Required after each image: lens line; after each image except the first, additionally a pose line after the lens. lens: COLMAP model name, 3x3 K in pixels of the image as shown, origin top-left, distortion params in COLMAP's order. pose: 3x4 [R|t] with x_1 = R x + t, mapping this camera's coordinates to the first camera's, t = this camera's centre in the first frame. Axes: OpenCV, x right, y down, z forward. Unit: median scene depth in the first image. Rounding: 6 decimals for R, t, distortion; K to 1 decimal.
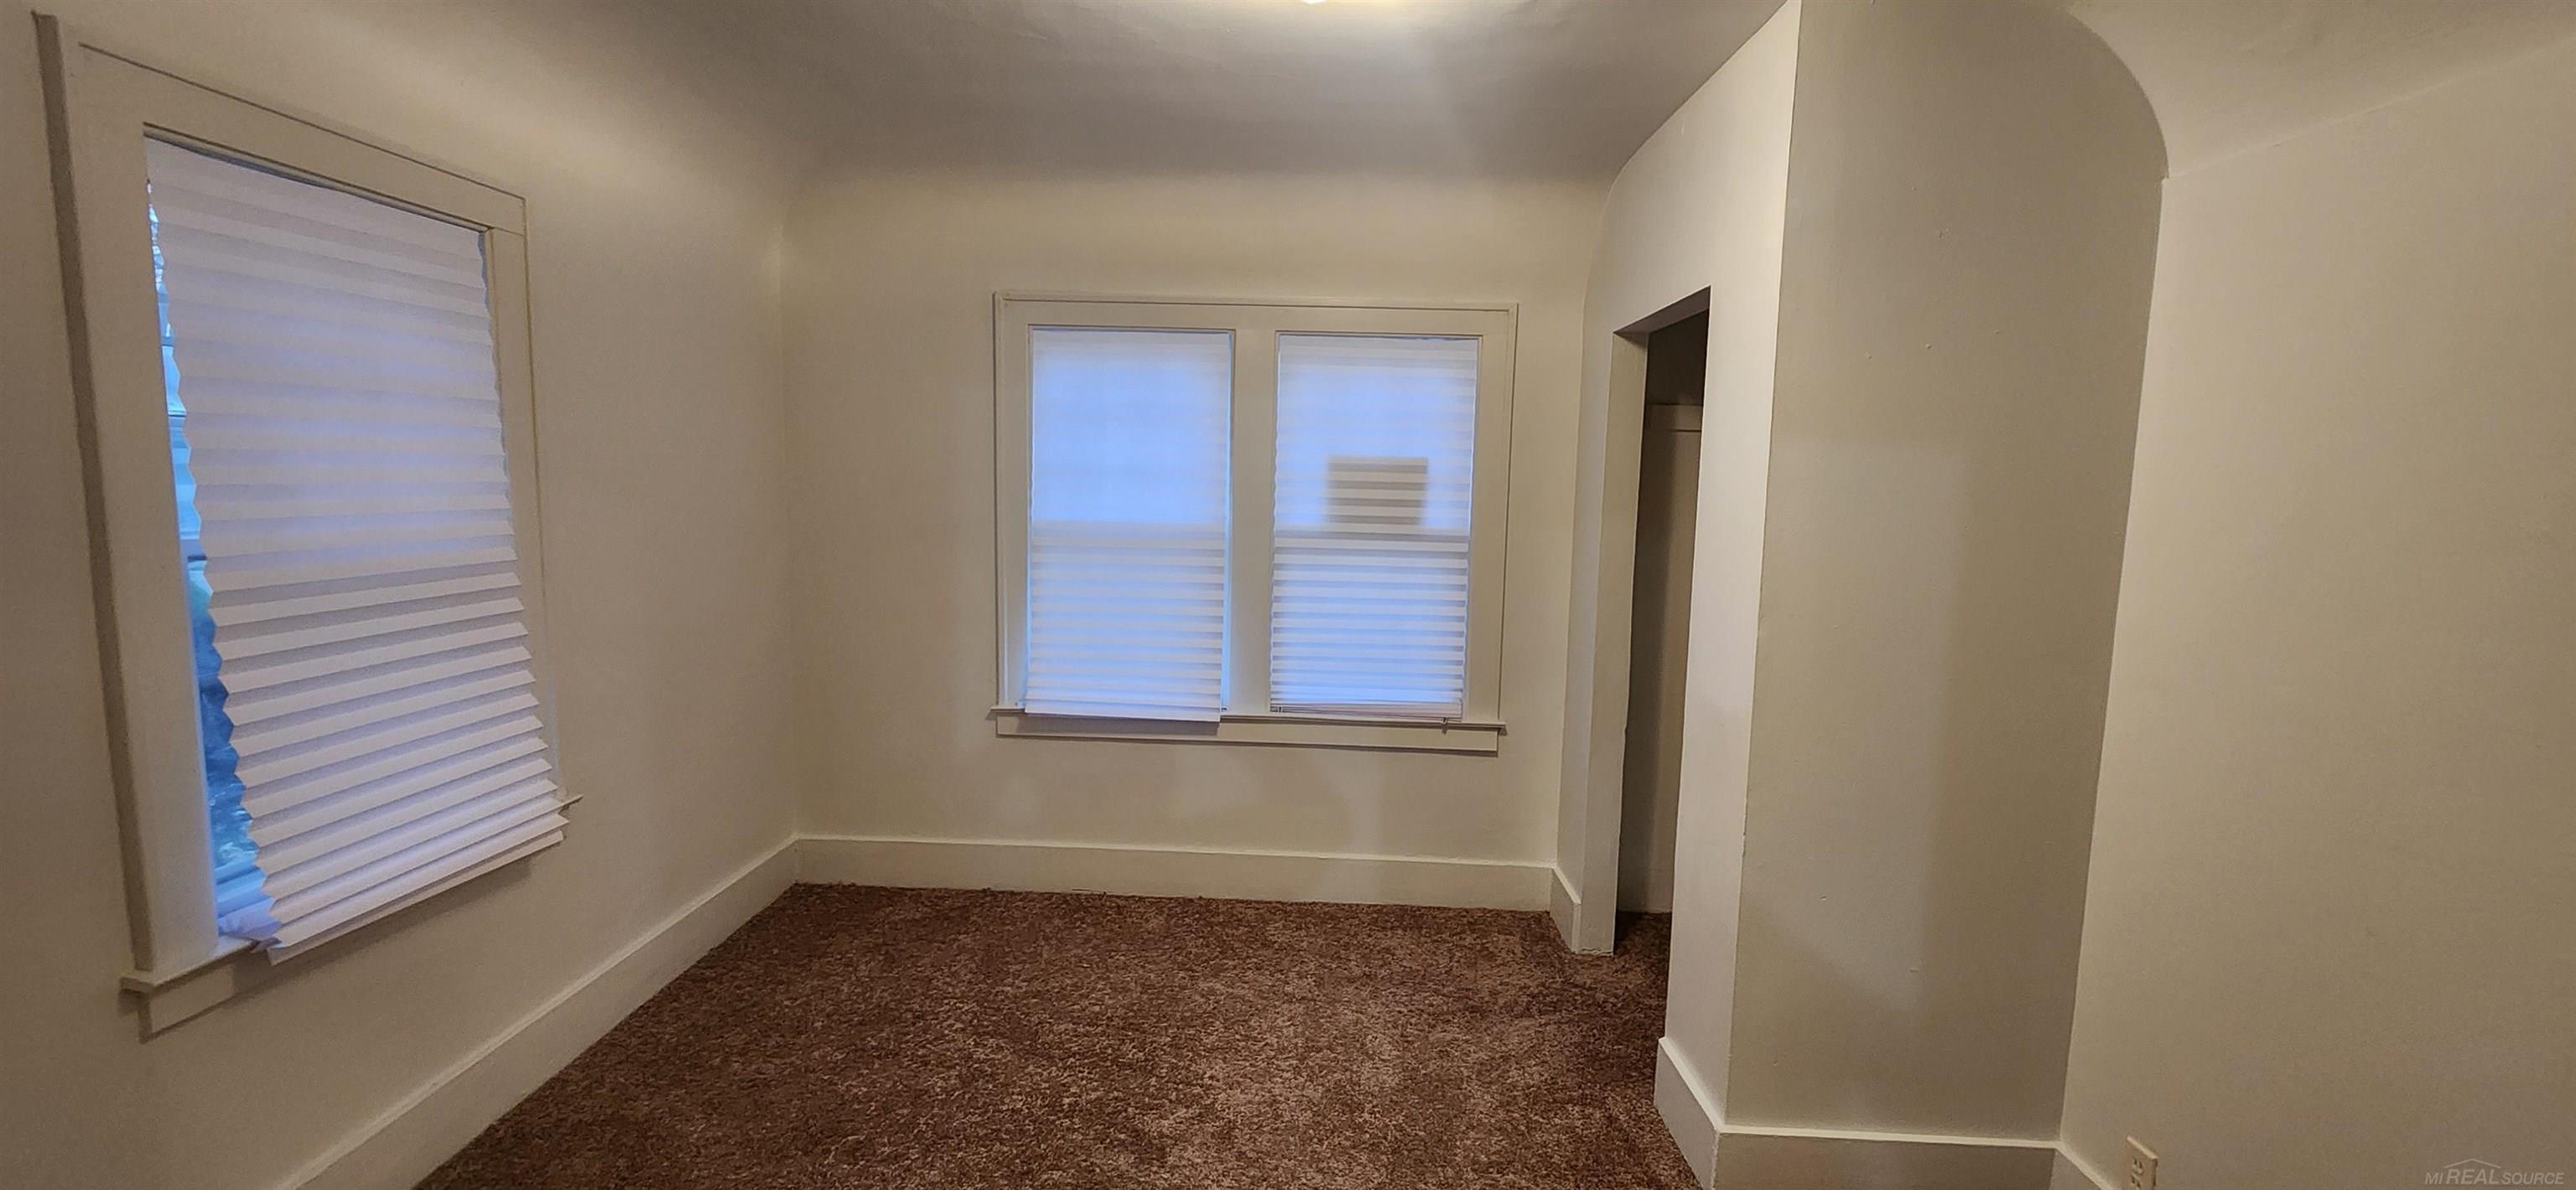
lens RADIAL K [[1033.8, 0, 1306.3], [0, 1033.8, 581.7], [0, 0, 1]] dist [-0.000635, 0.000179]
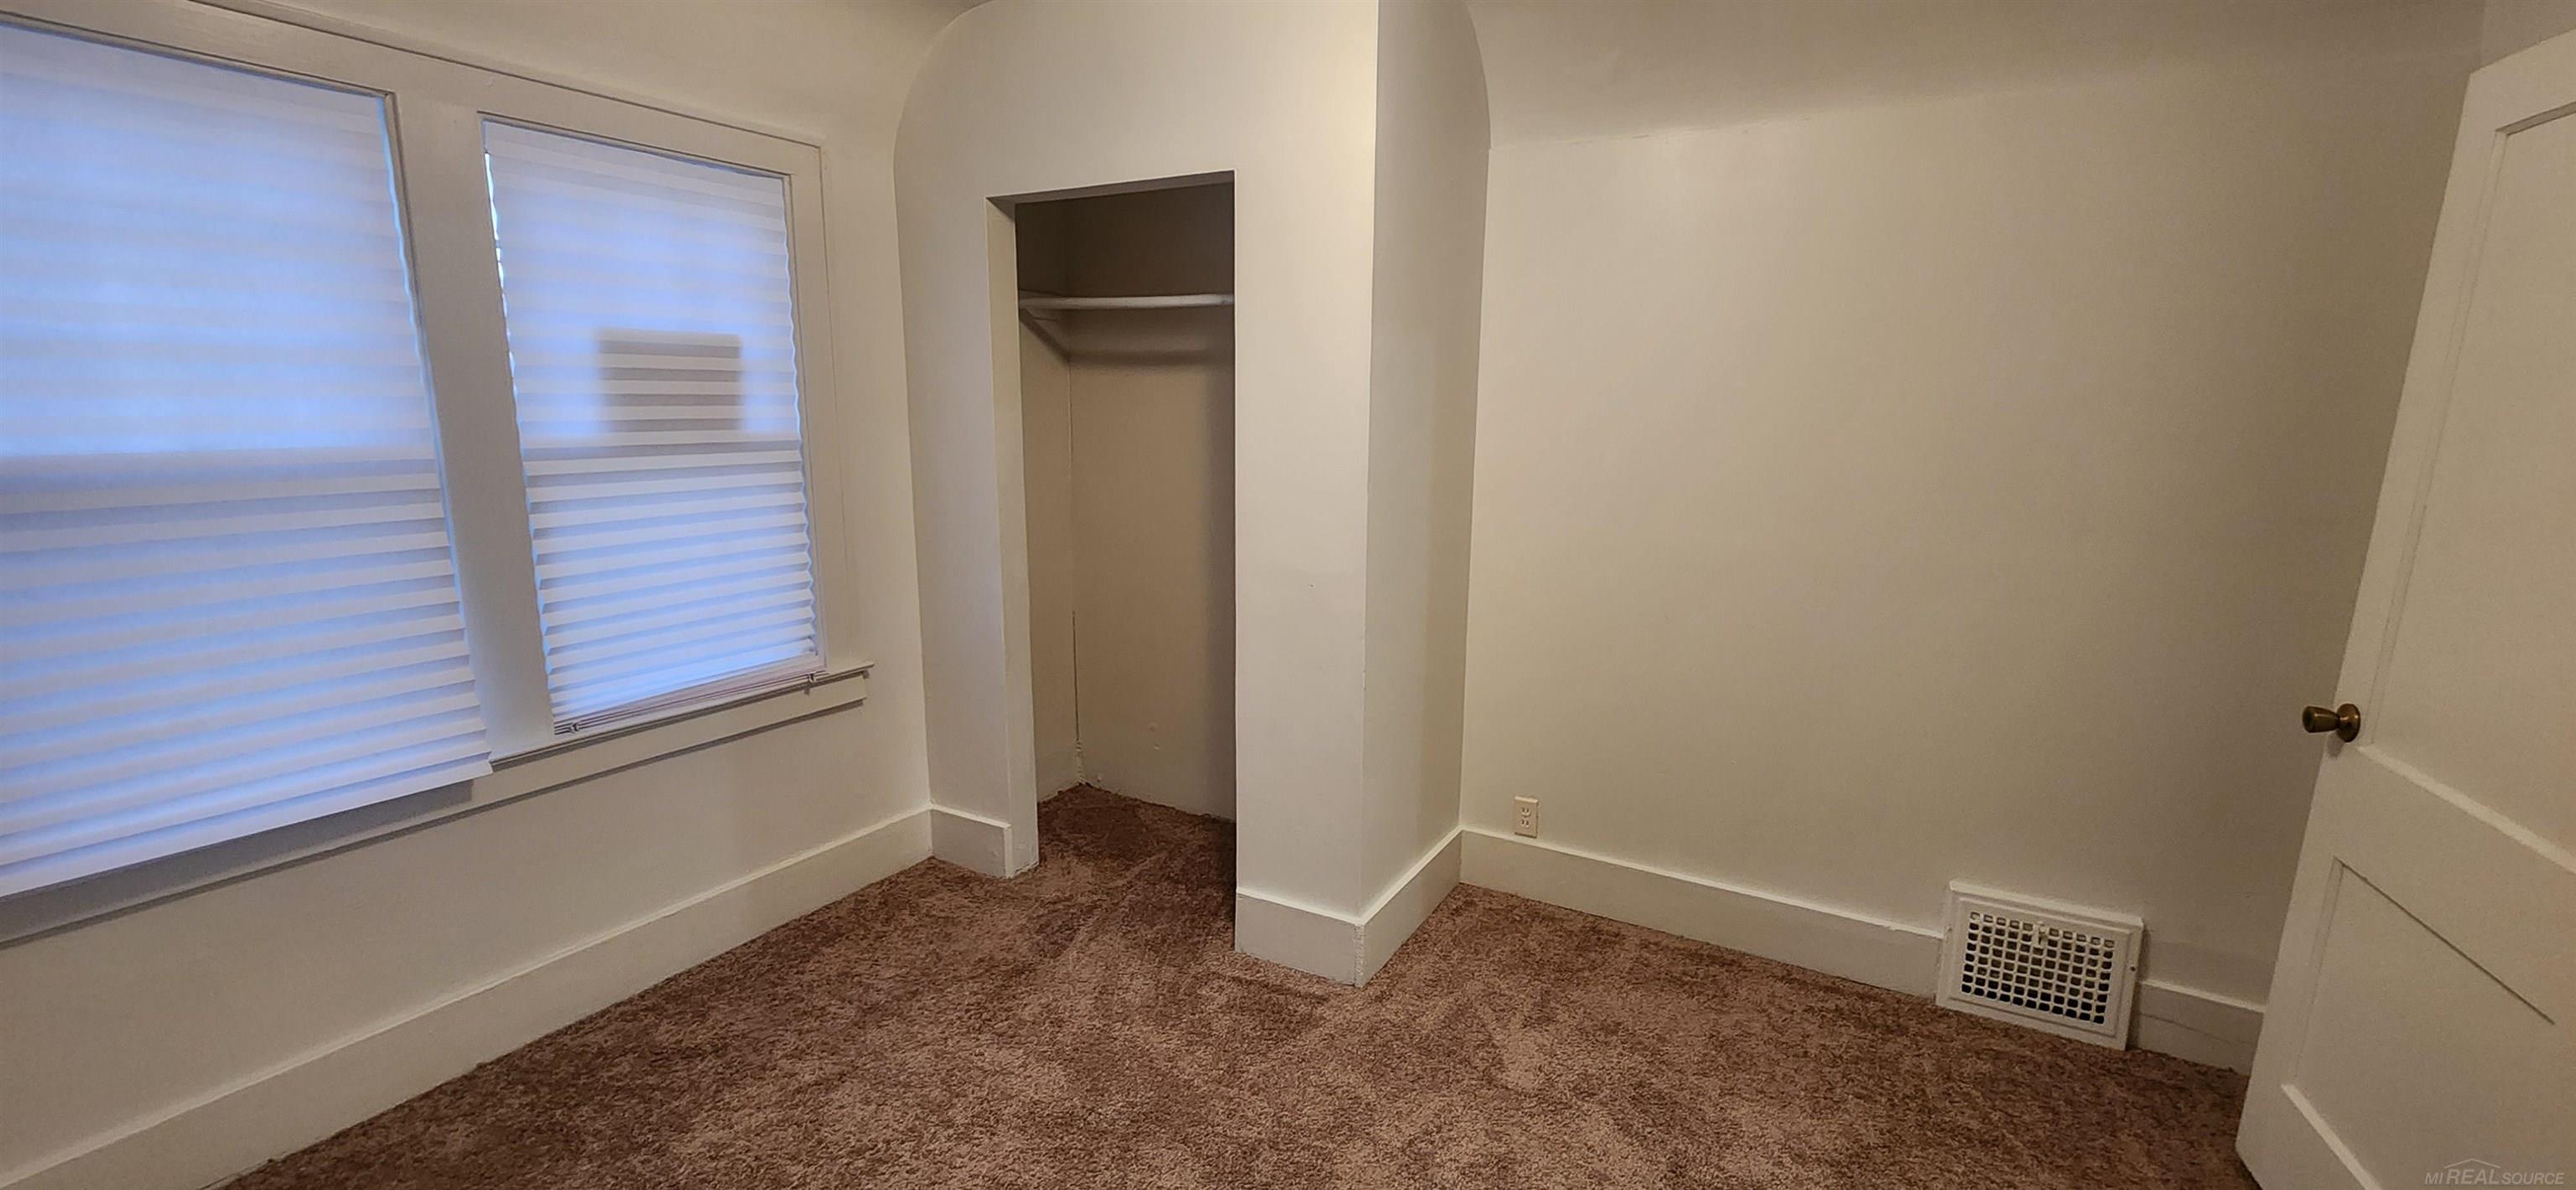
lens RADIAL K [[1033.8, 0, 1280.8], [0, 1033.8, 585.9], [0, 0, 1]] dist [-0.000635, 0.000179]
pose [[0.489007, -0.178751, 0.853769, -0.352403], [0.092781, 0.983884, 0.152851, -0.021844], [-0.867332, 0.004468, 0.497711, 0.299191]]
